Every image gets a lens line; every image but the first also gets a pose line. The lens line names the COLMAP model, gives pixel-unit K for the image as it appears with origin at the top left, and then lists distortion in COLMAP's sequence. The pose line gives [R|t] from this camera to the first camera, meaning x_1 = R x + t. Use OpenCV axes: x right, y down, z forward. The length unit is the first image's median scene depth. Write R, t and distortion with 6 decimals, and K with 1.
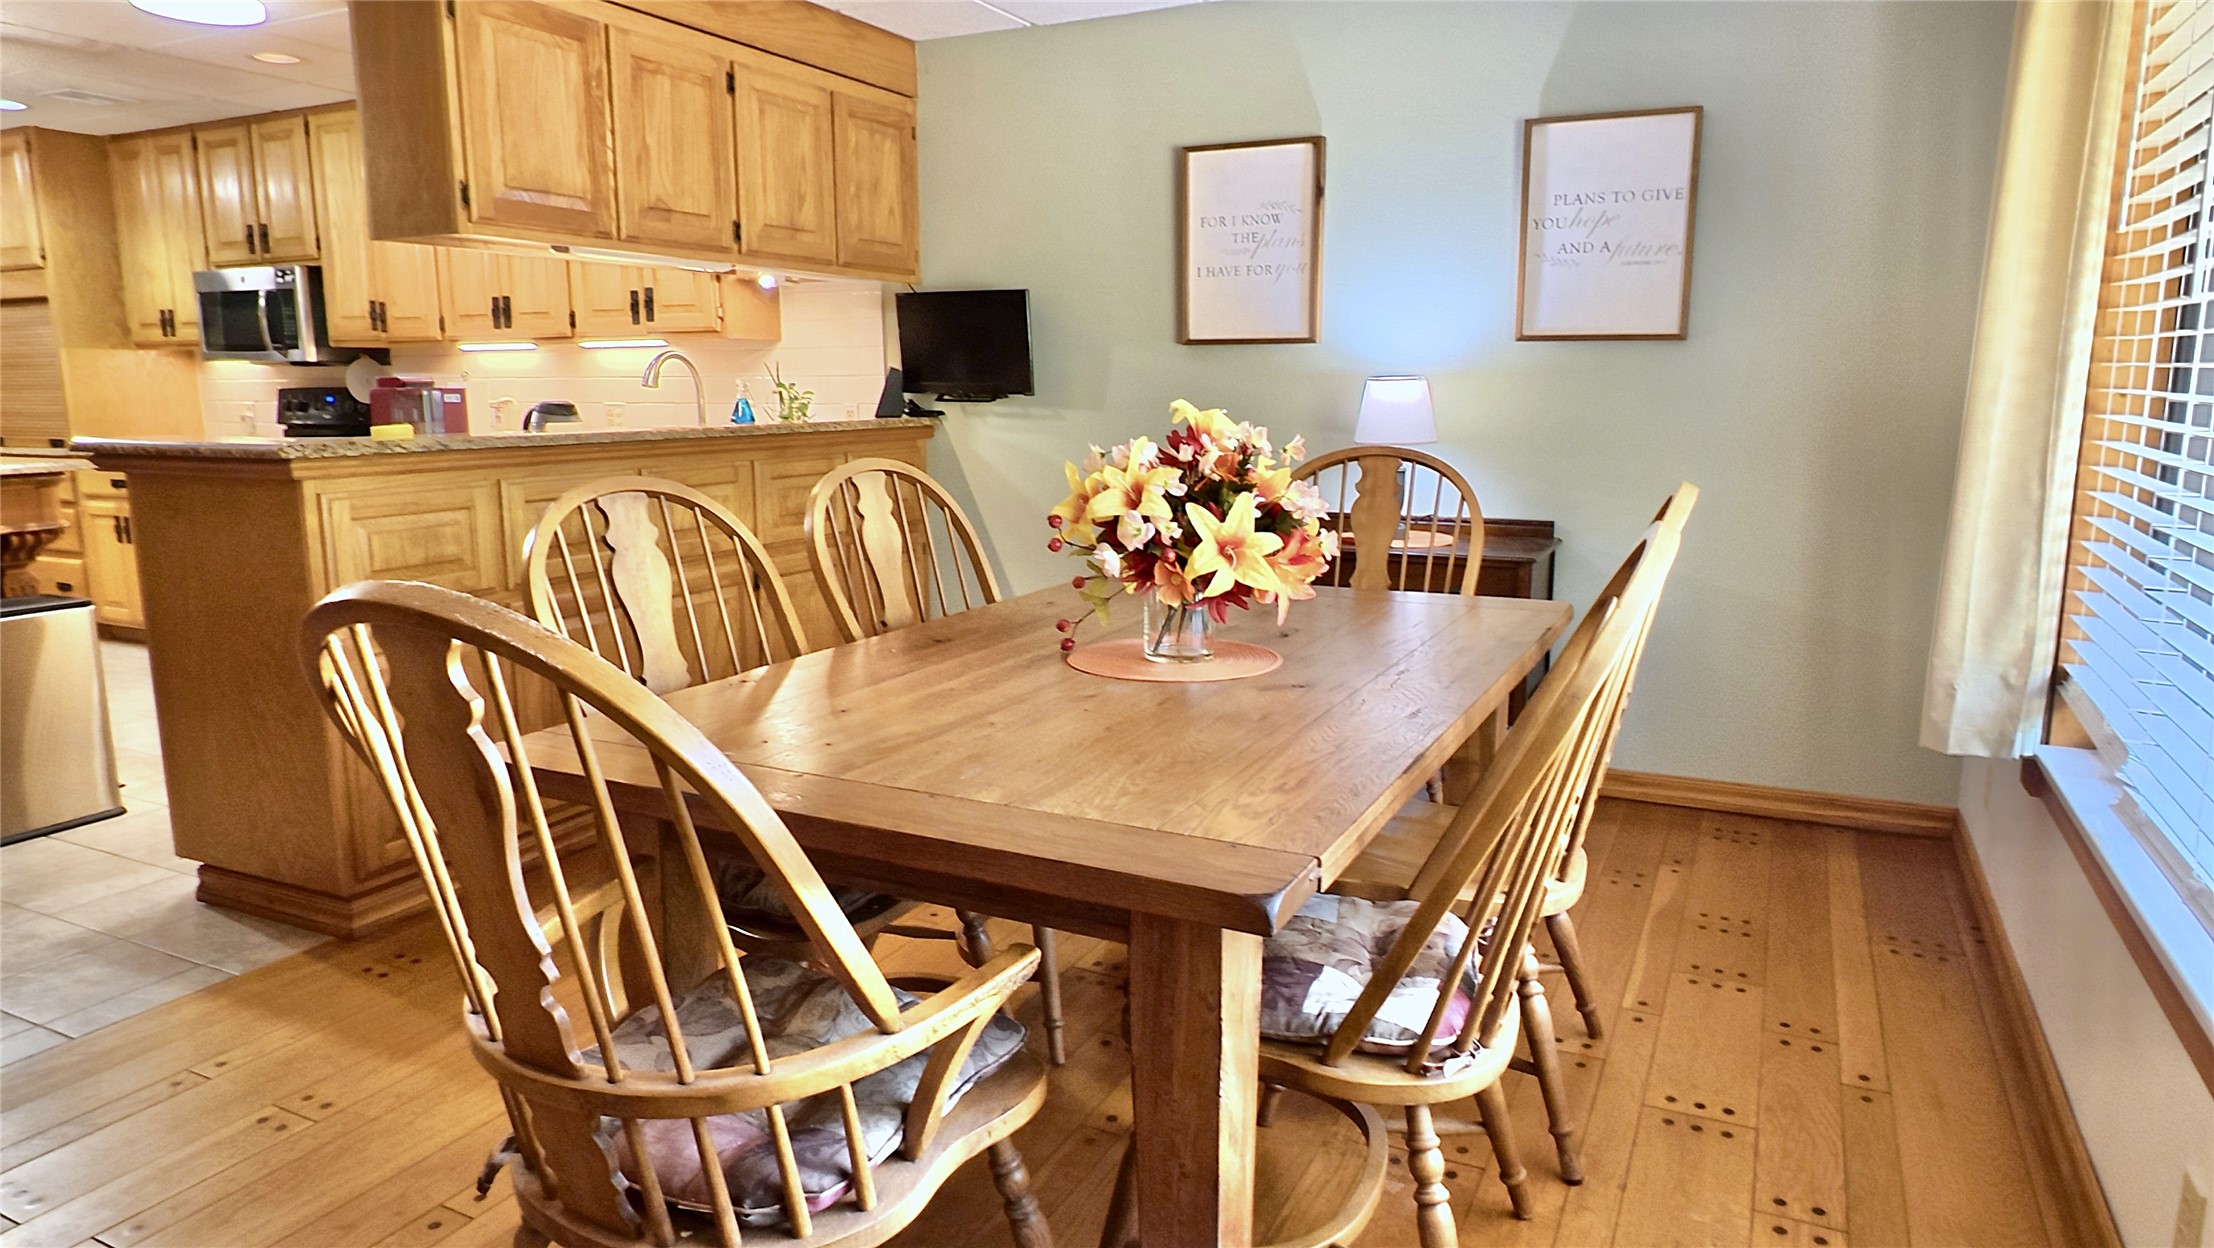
lens RADIAL K [[1336.9, 0, 1107.7], [0, 1336.9, 622.9], [0, 0, 1]] dist [-0.004159, 0.001891]
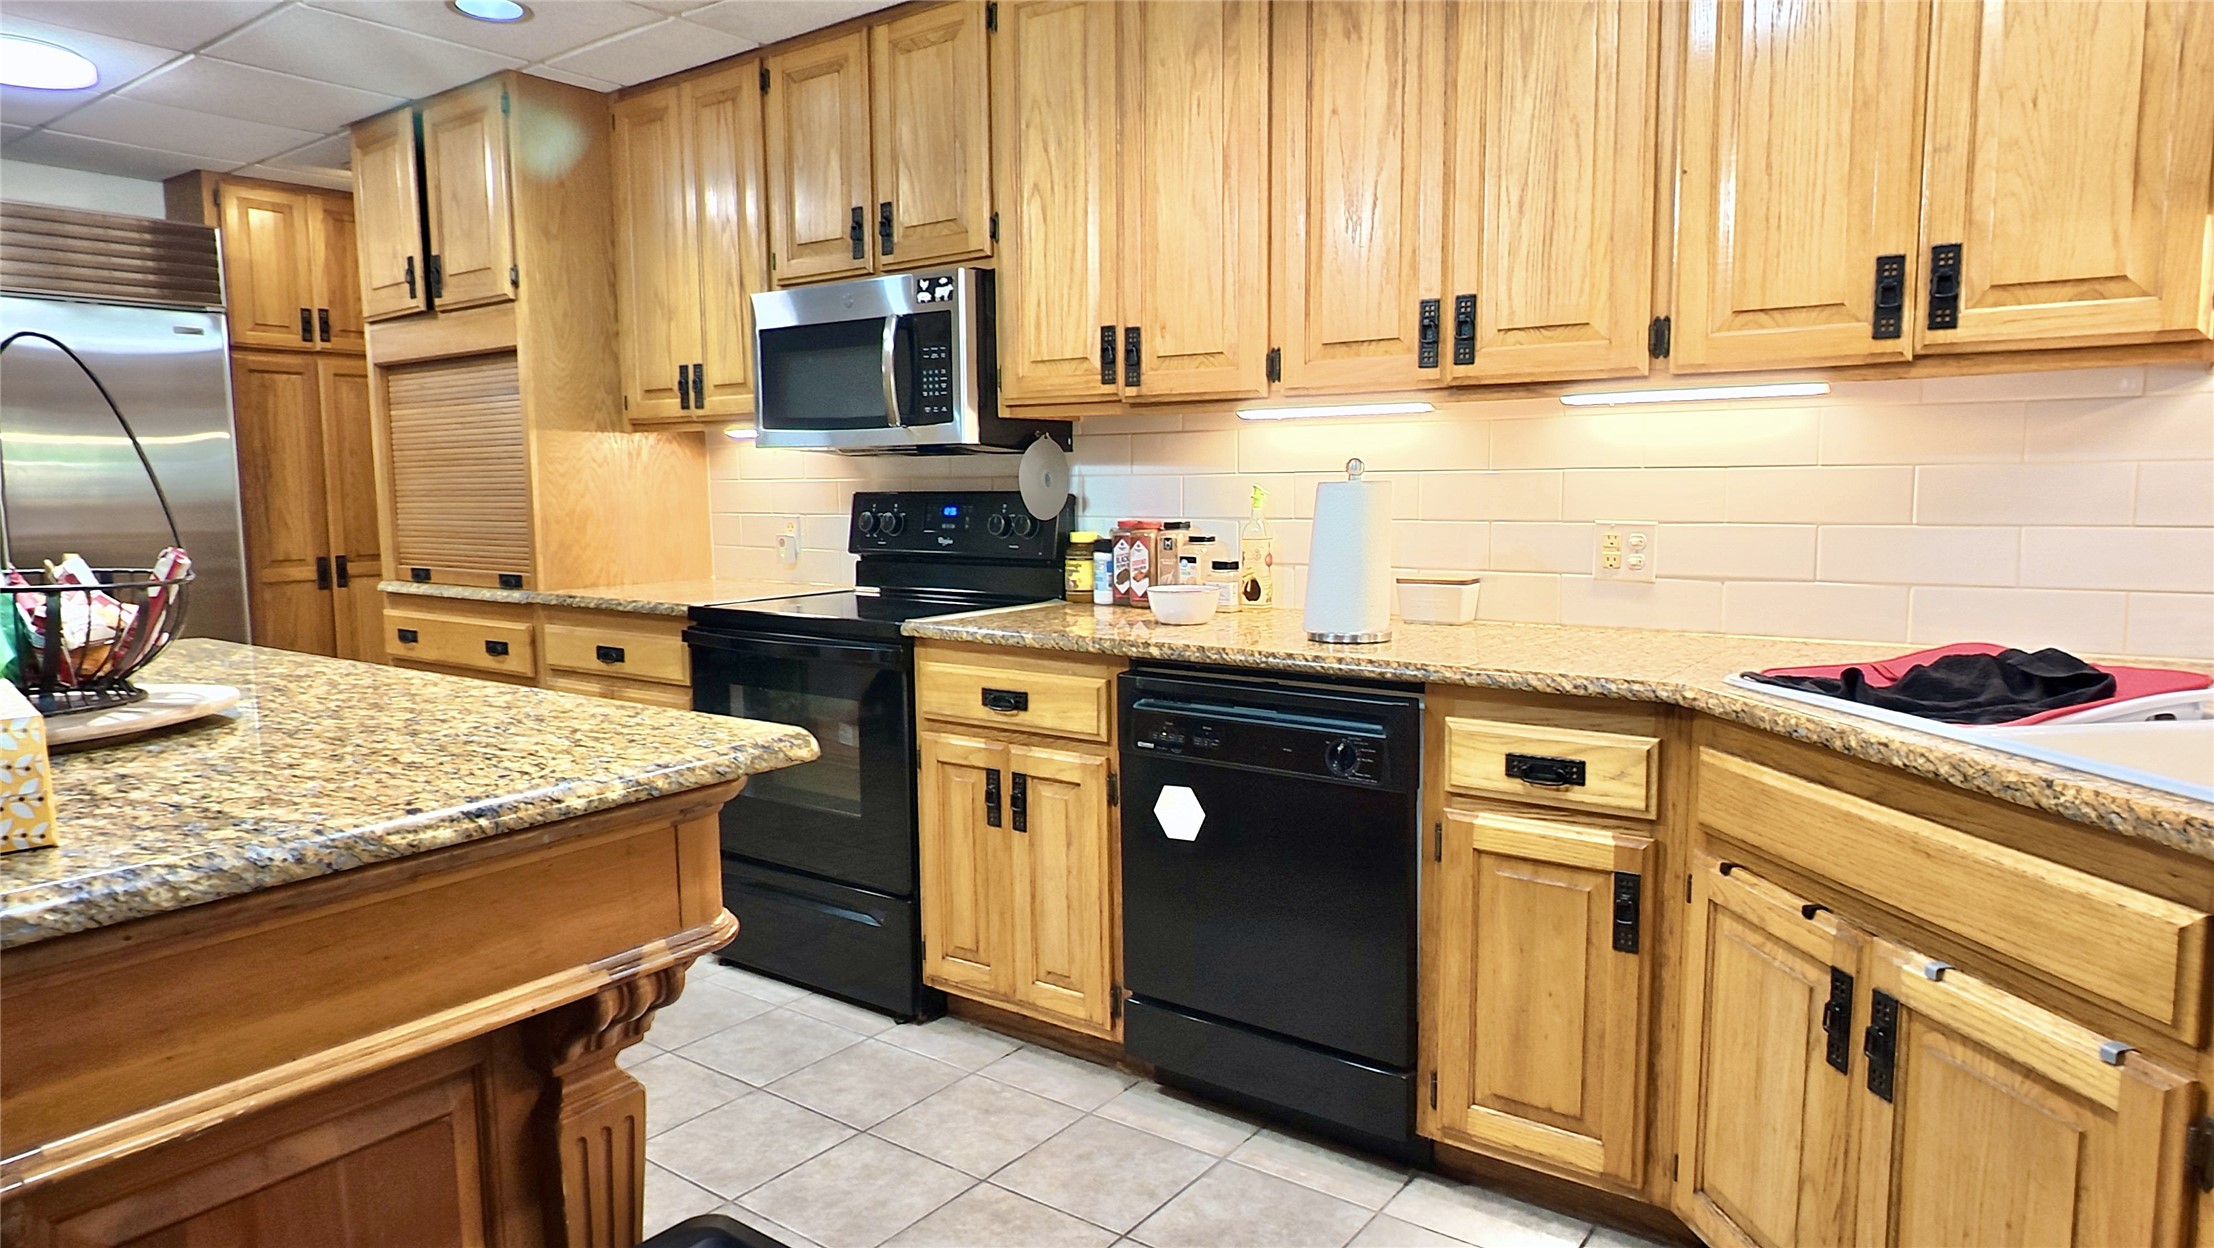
lens RADIAL K [[1336.9, 0, 1113.8], [0, 1336.9, 623.1], [0, 0, 1]] dist [-0.004159, 0.001891]
pose [[0.984274, 0.012048, -0.176237, -0.419459], [-0.024151, 0.997481, -0.066695, -0.084413], [0.174989, 0.069903, 0.982086, 0.459234]]
